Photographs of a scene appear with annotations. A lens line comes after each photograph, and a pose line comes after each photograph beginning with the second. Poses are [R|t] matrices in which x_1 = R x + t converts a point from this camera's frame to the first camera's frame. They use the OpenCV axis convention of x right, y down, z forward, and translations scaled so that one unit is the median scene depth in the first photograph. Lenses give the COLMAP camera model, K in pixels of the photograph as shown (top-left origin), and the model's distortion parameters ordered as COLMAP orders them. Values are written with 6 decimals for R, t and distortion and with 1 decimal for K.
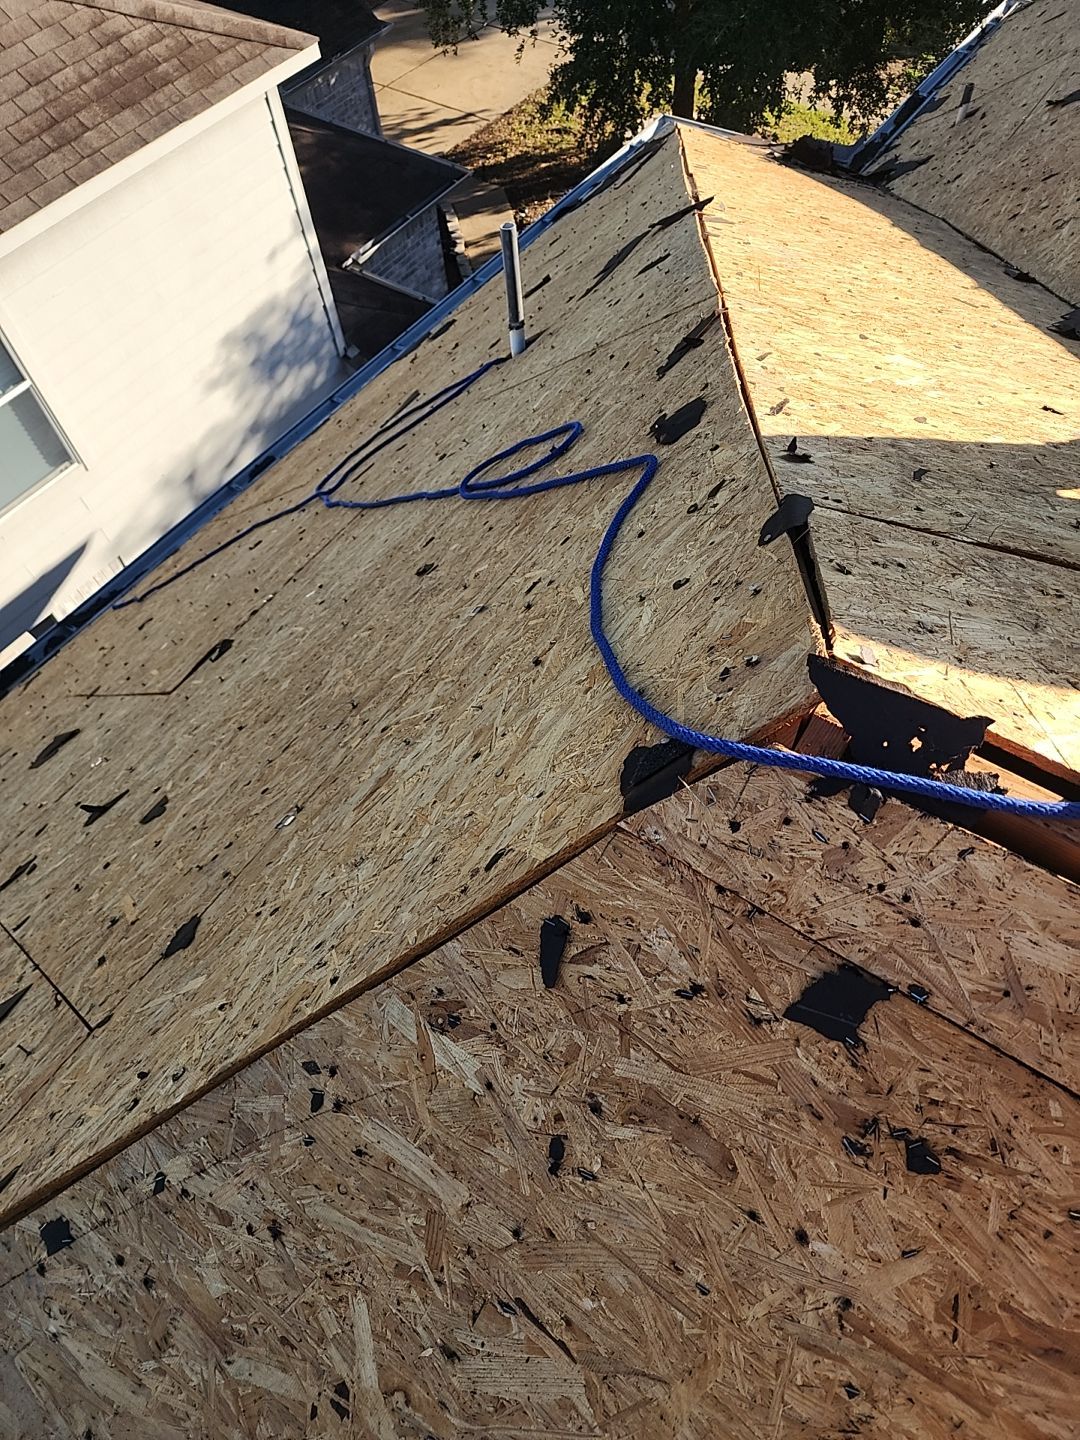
lens RADIAL K [[931.3, 0, 585.6], [0, 931.3, 733.2], [0, 0, 1]] dist [0.037112, -0.042210]
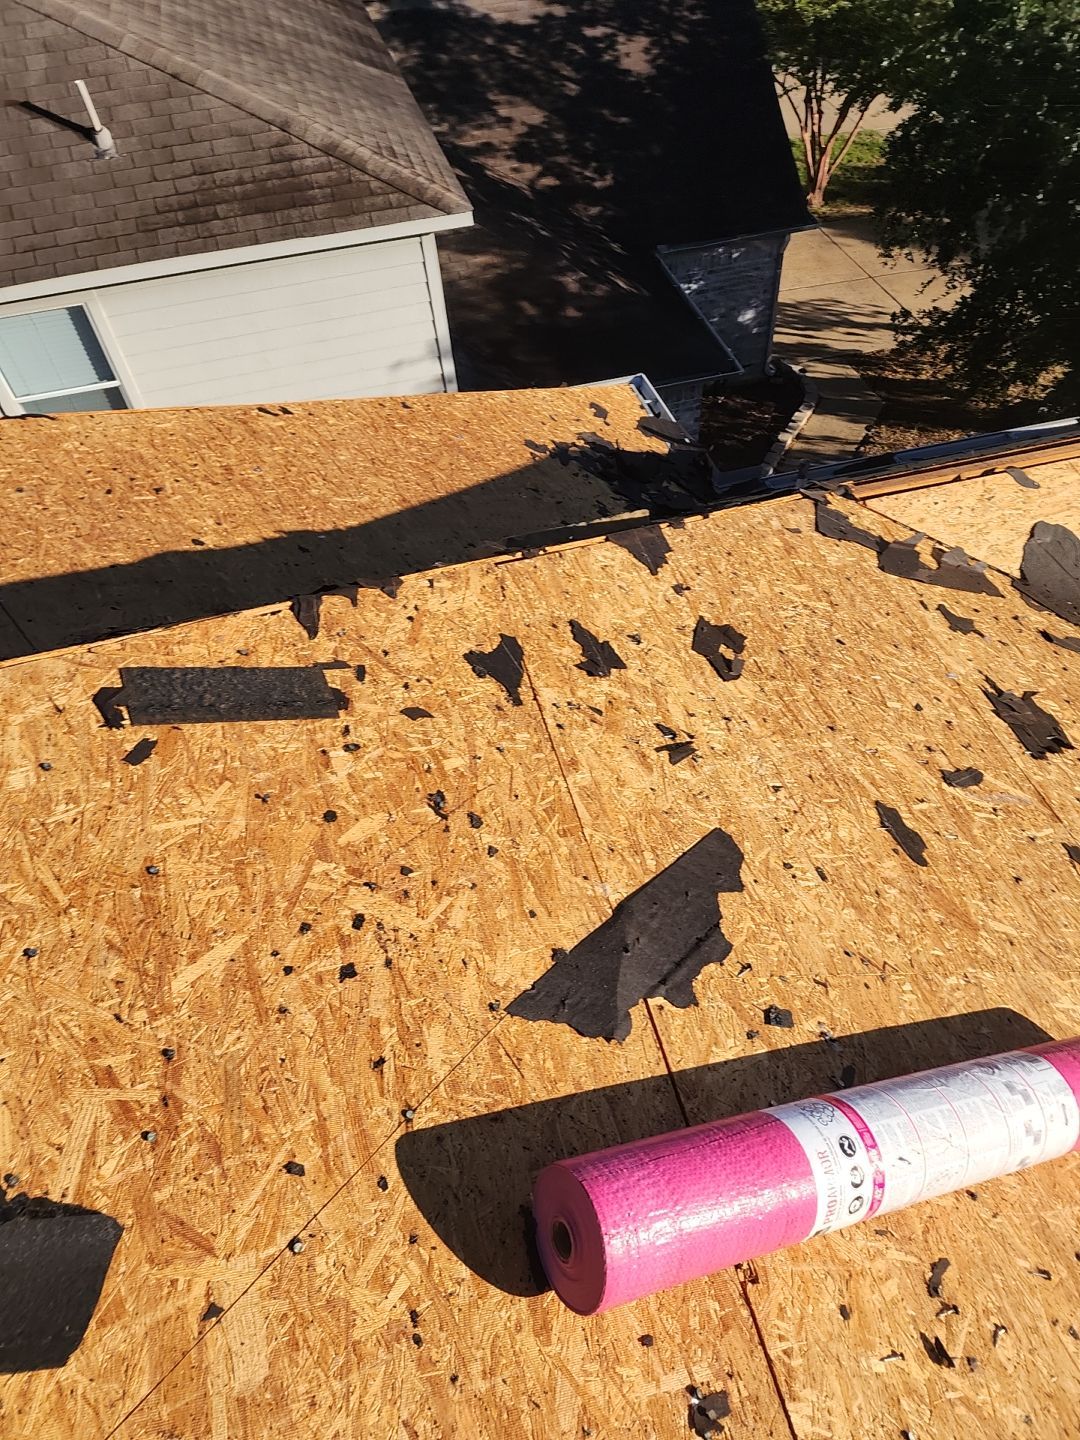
lens RADIAL K [[931.3, 0, 517.2], [0, 931.3, 719.1], [0, 0, 1]] dist [0.037112, -0.042210]
pose [[0.733506, 0.509057, -0.450367, 0.628836], [-0.559066, 0.828710, 0.026164, -0.349533], [0.386542, 0.232593, 0.892460, 0.207942]]
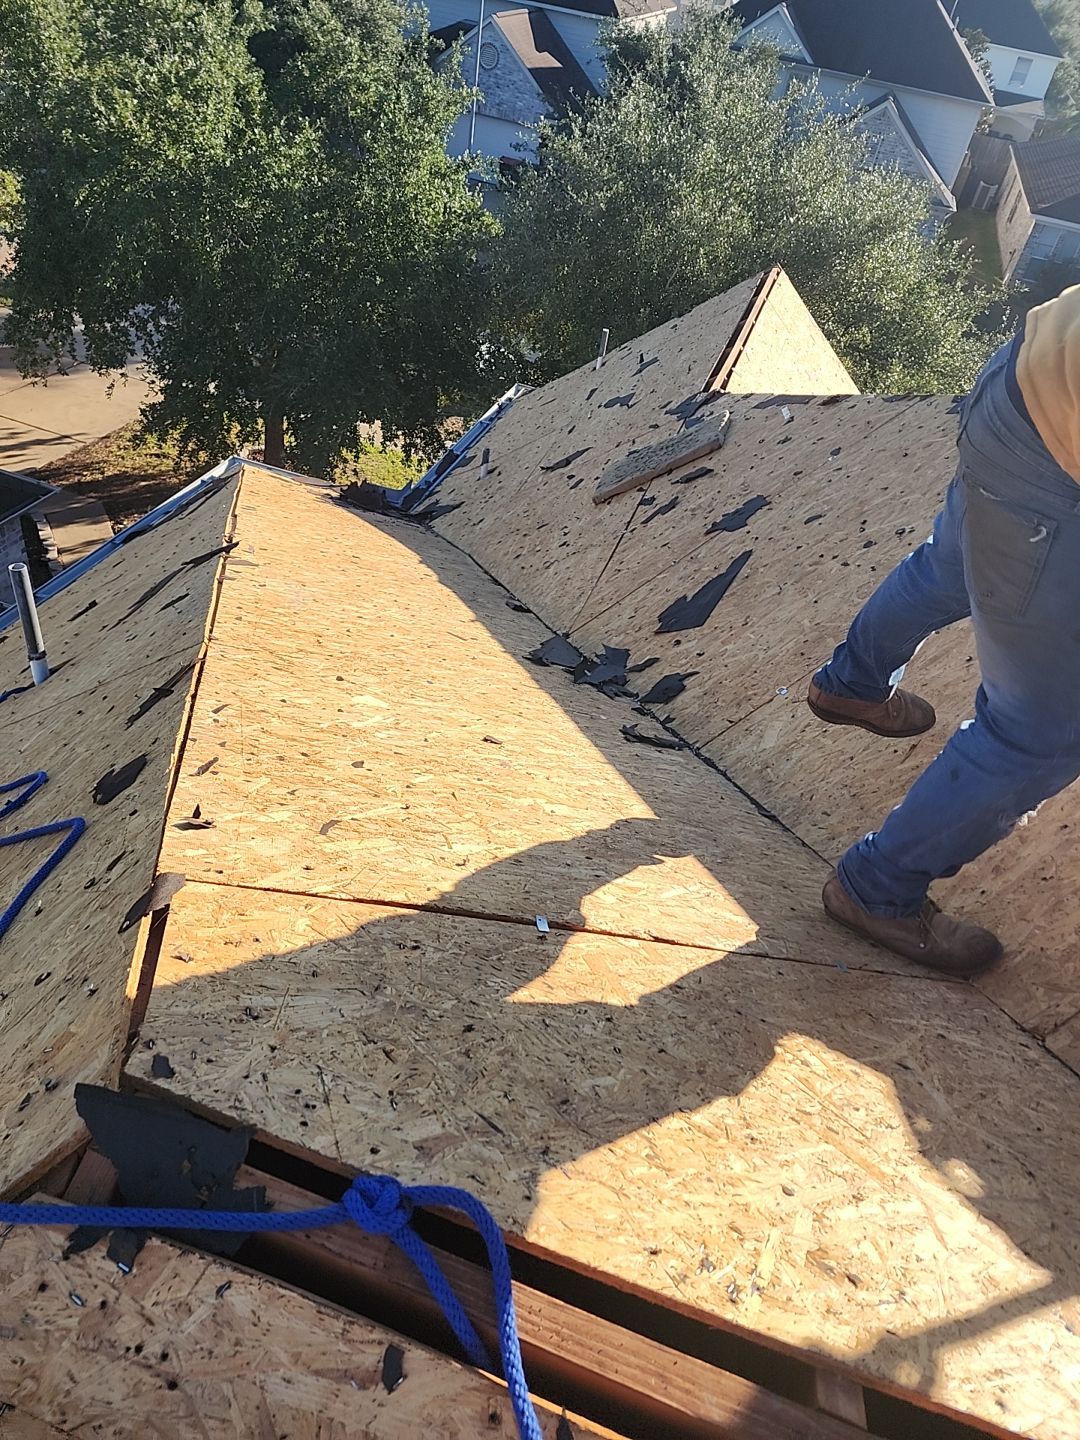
lens RADIAL K [[931.3, 0, 548.6], [0, 931.3, 734.8], [0, 0, 1]] dist [0.037112, -0.042210]
pose [[0.940812, -0.055422, 0.334367, 0.042444], [0.146922, 0.955718, -0.254984, -0.011829], [-0.305429, 0.289017, 0.907294, -0.013888]]
